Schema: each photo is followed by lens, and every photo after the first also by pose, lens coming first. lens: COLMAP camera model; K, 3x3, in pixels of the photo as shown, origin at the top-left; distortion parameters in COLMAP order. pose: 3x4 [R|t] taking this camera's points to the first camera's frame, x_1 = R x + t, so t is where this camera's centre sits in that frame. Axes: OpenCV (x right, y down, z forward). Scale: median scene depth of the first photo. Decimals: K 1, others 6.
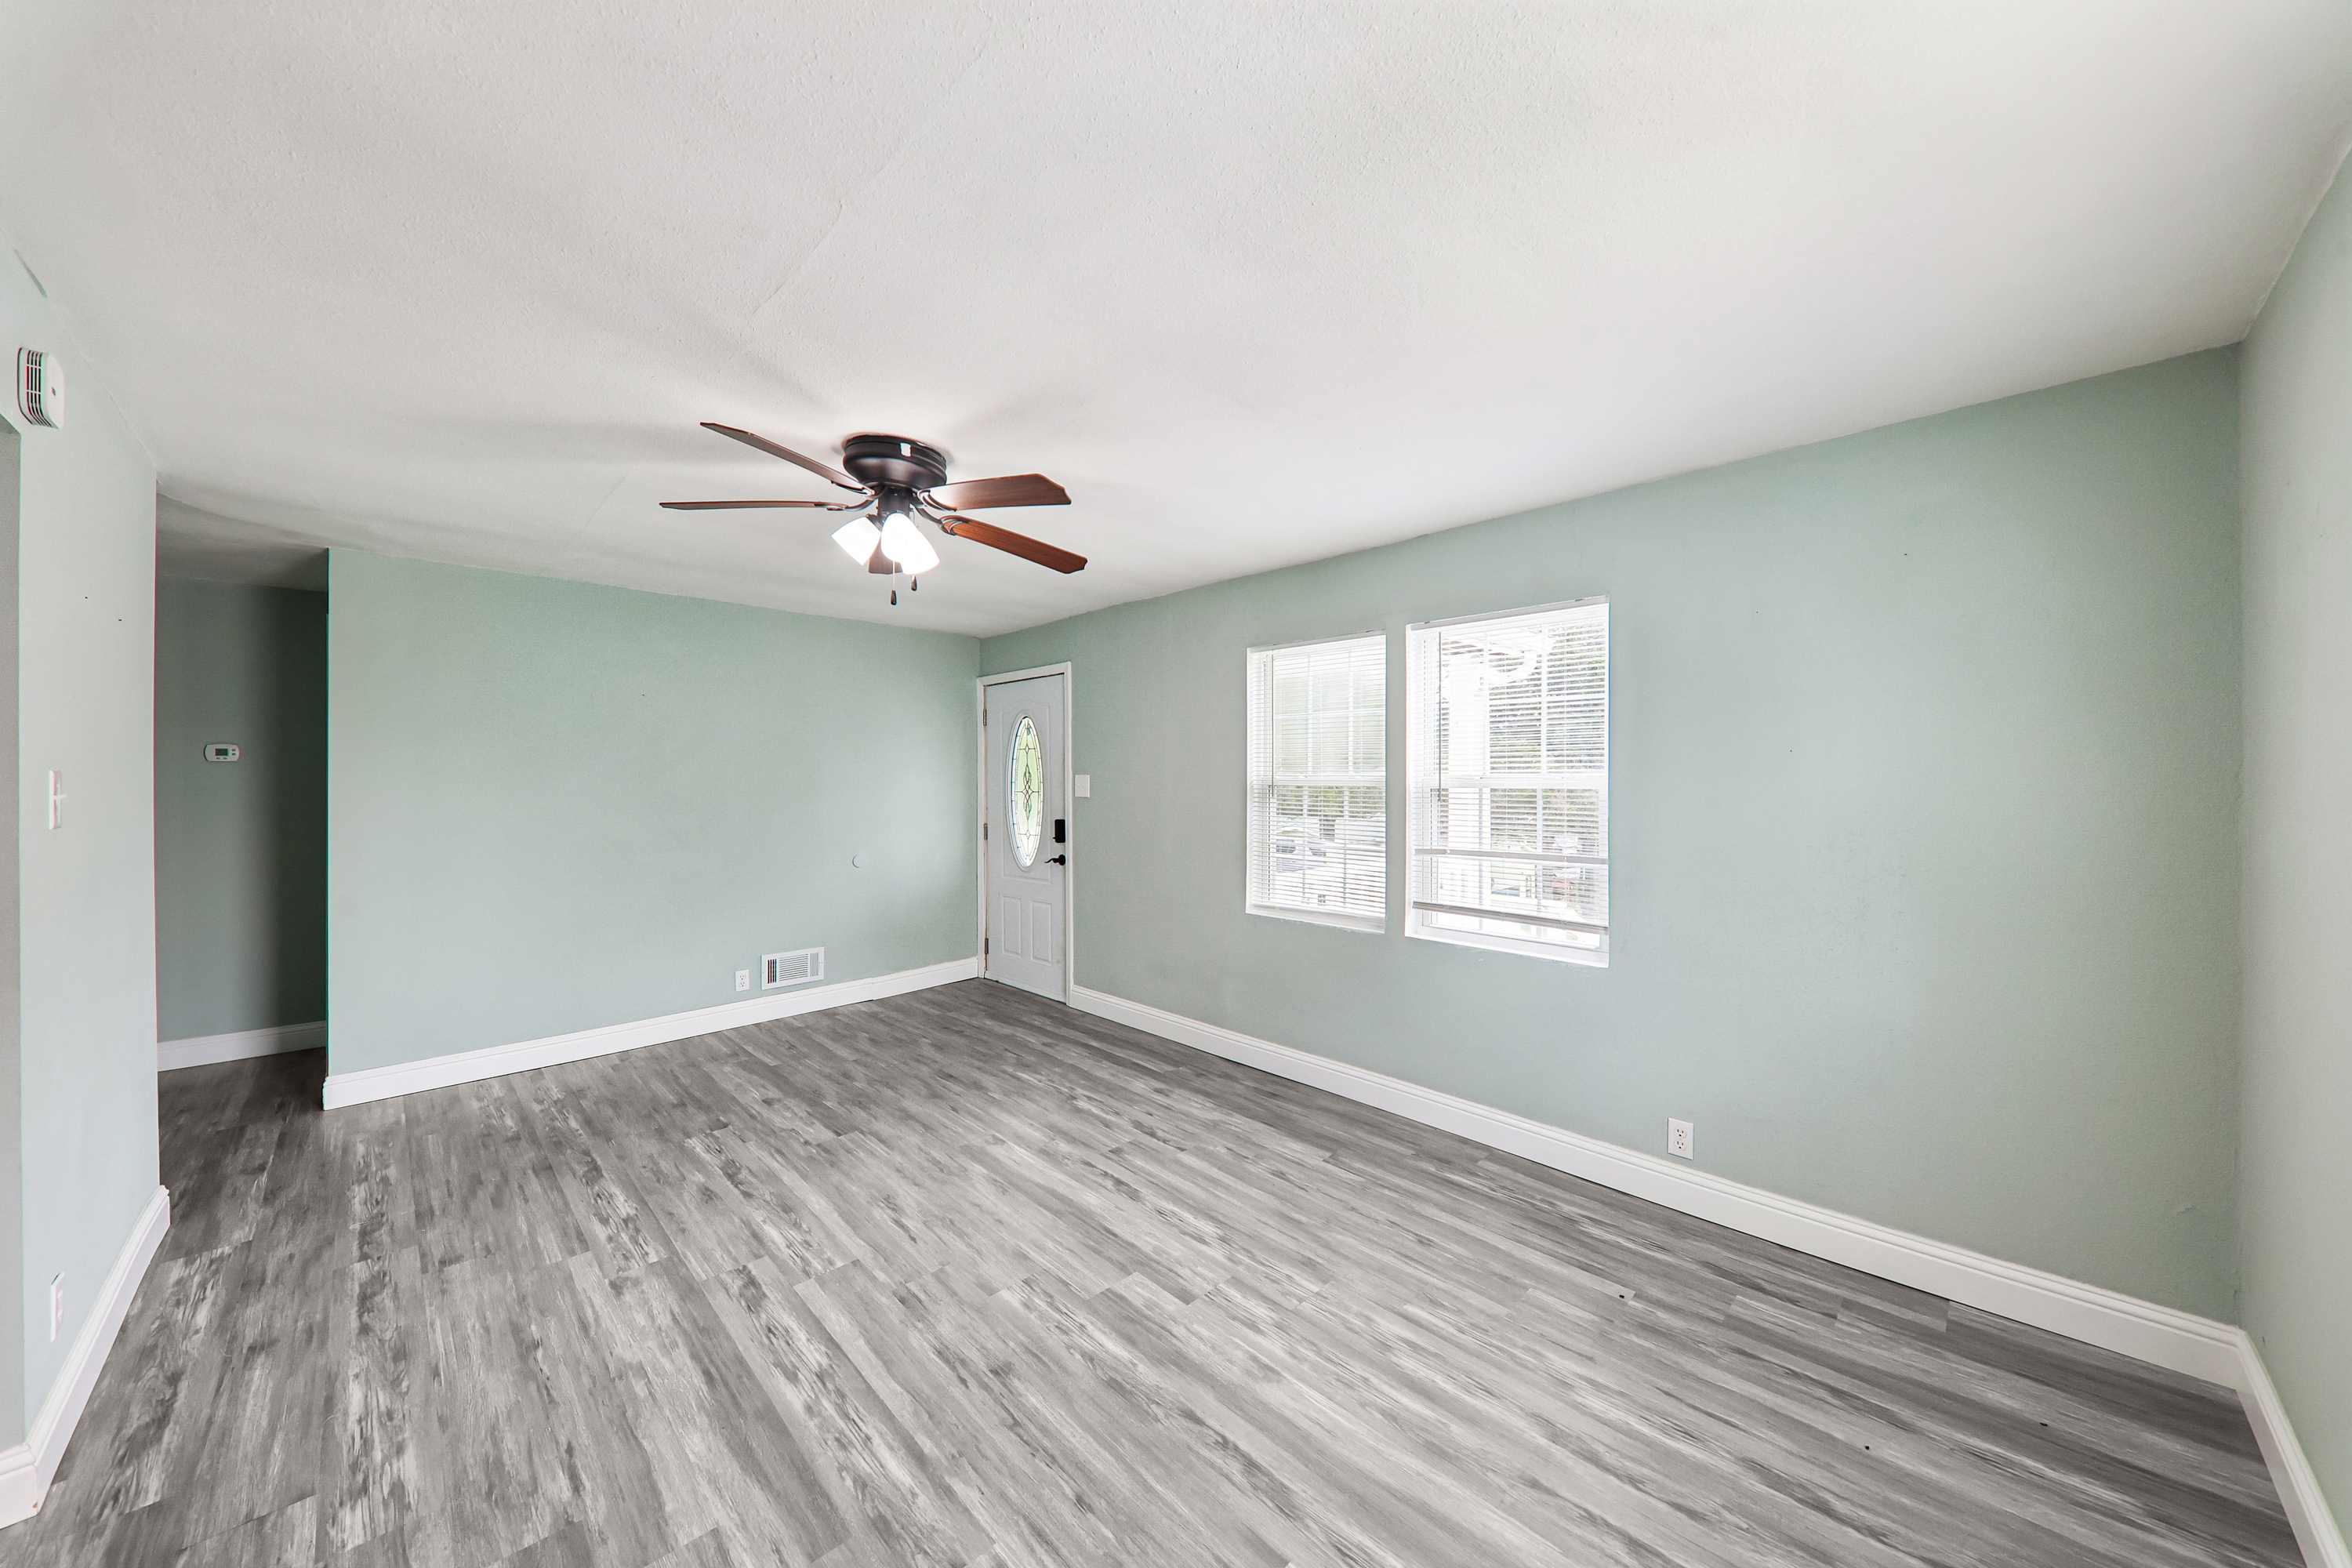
lens RADIAL K [[817.1, 0, 1160.6], [0, 817.1, 784.4], [0, 0, 1]] dist [0.009552, -0.005552]
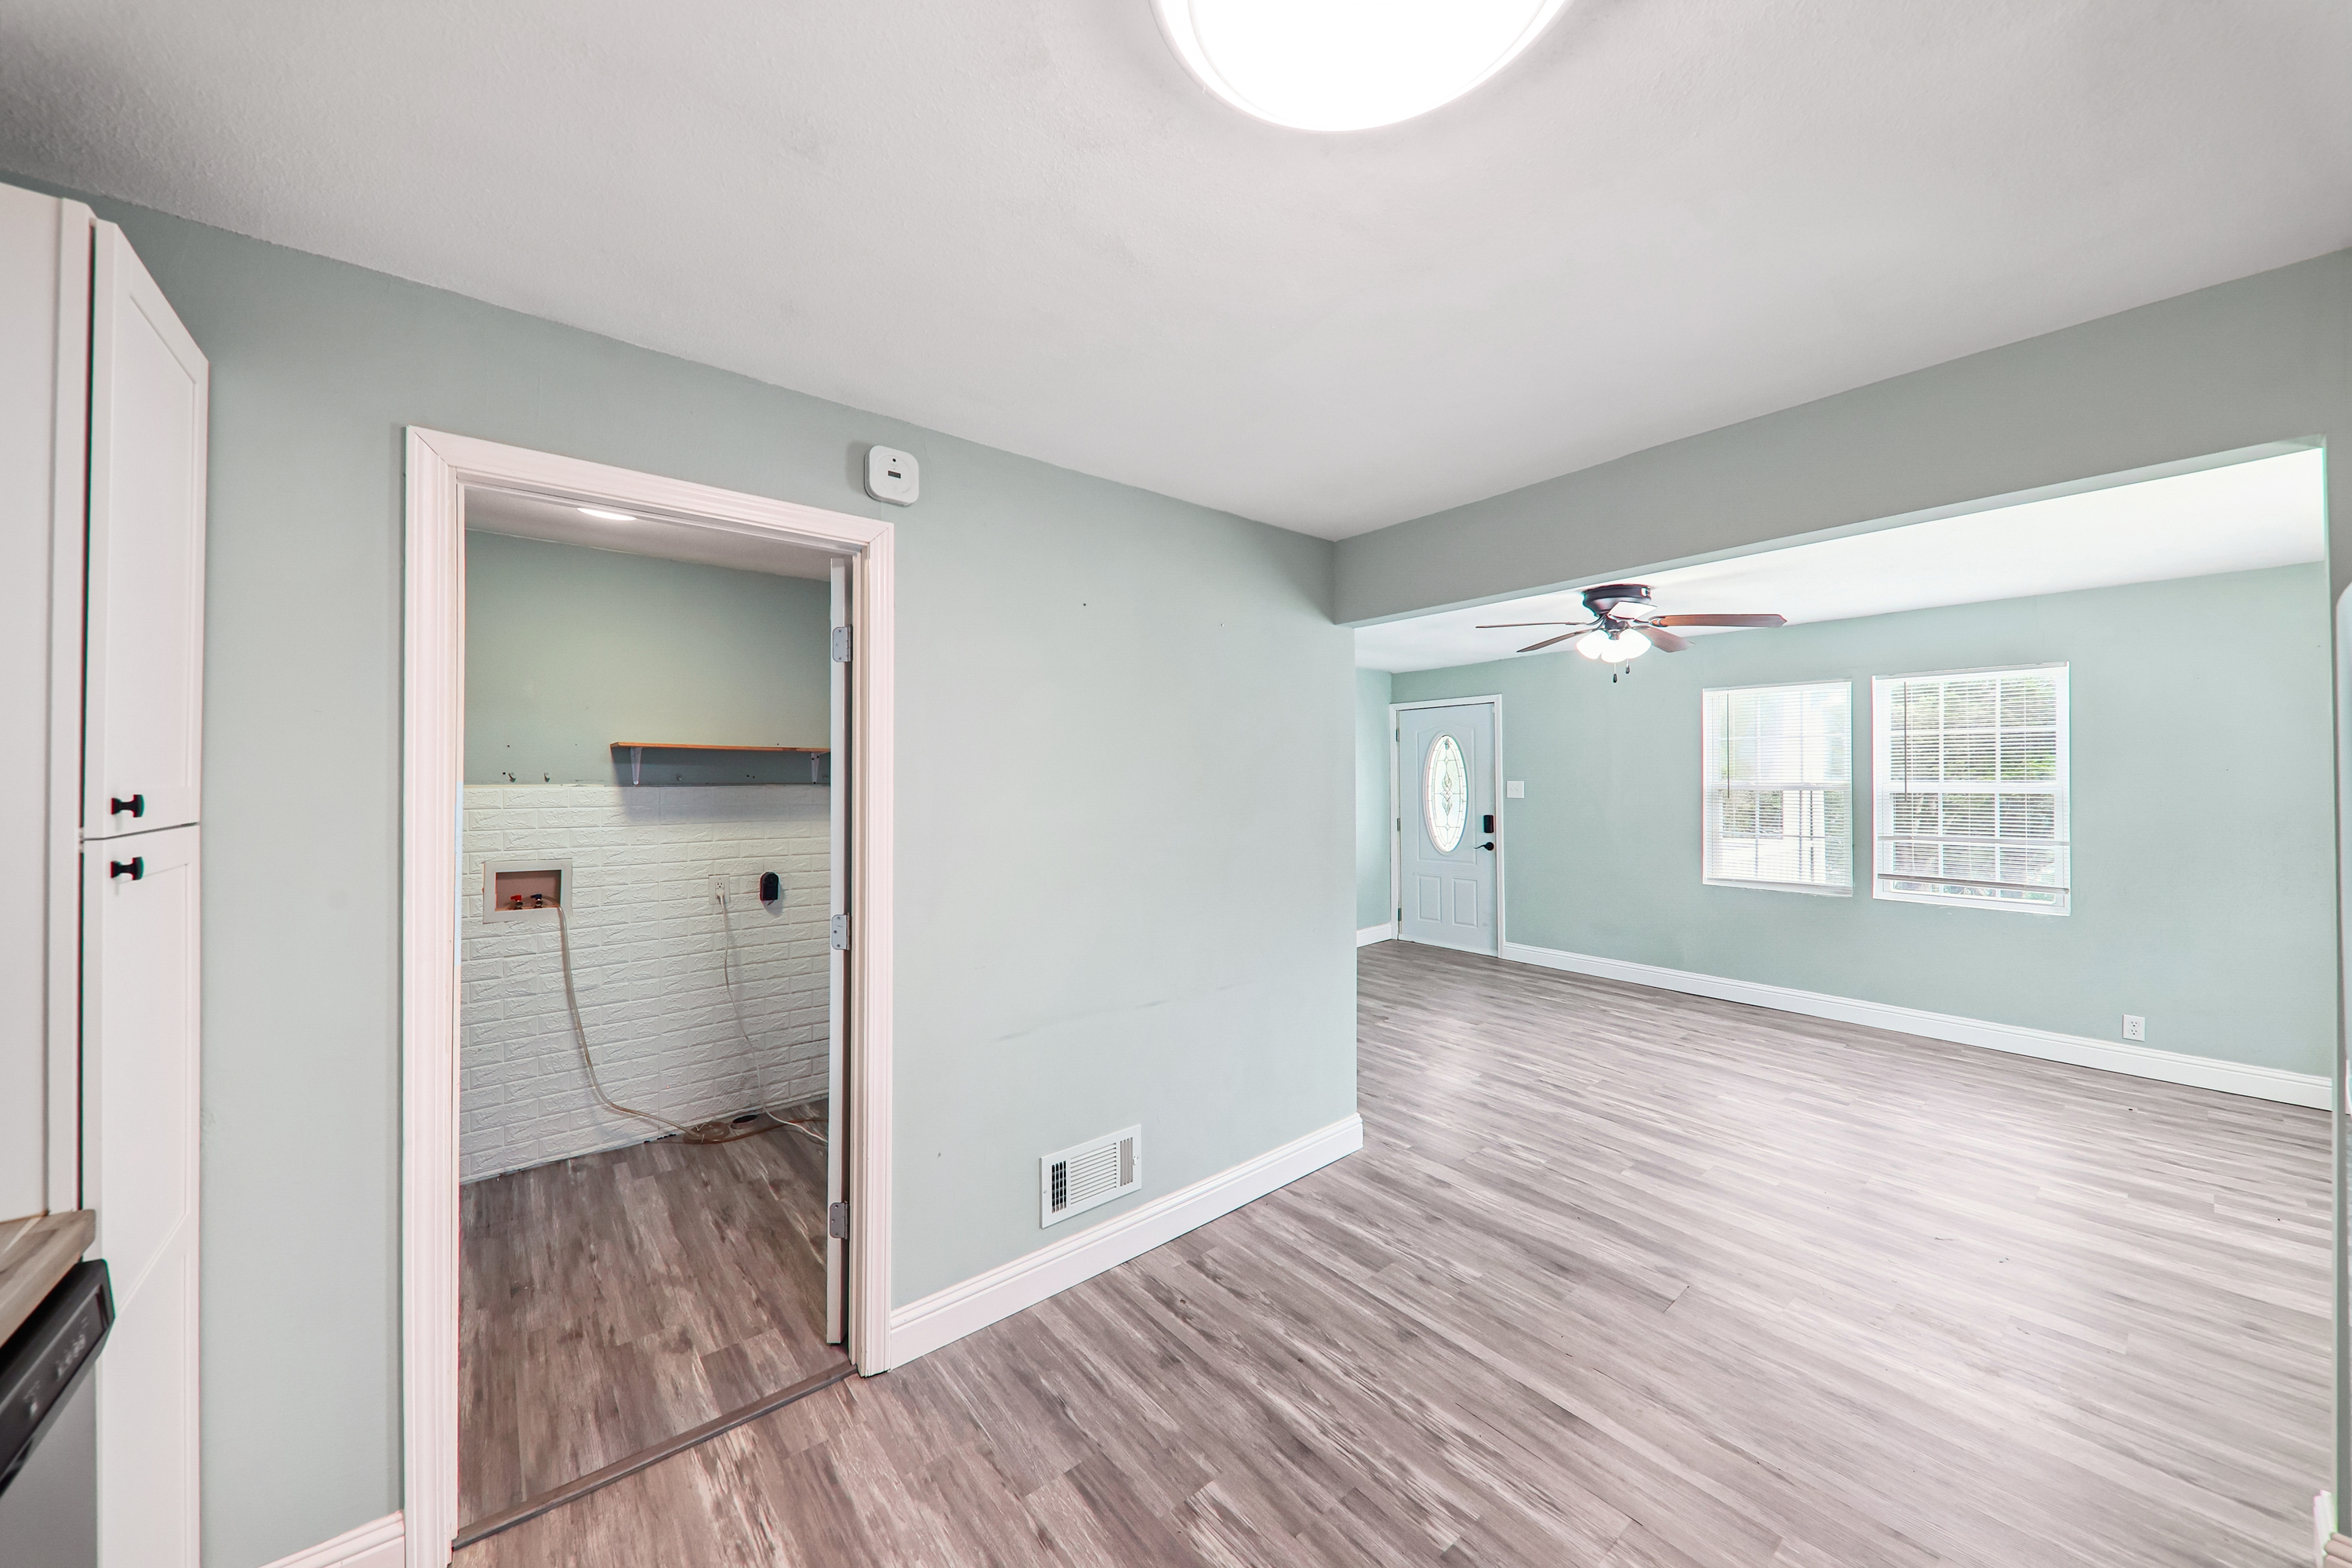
lens RADIAL K [[817.1, 0, 1155.4], [0, 817.1, 779.2], [0, 0, 1]] dist [0.009552, -0.005552]
pose [[0.994912, -0.003625, -0.100678, -0.891653], [0.003084, 0.999980, -0.005537, -0.015309], [0.100696, 0.005199, 0.994904, -0.597305]]
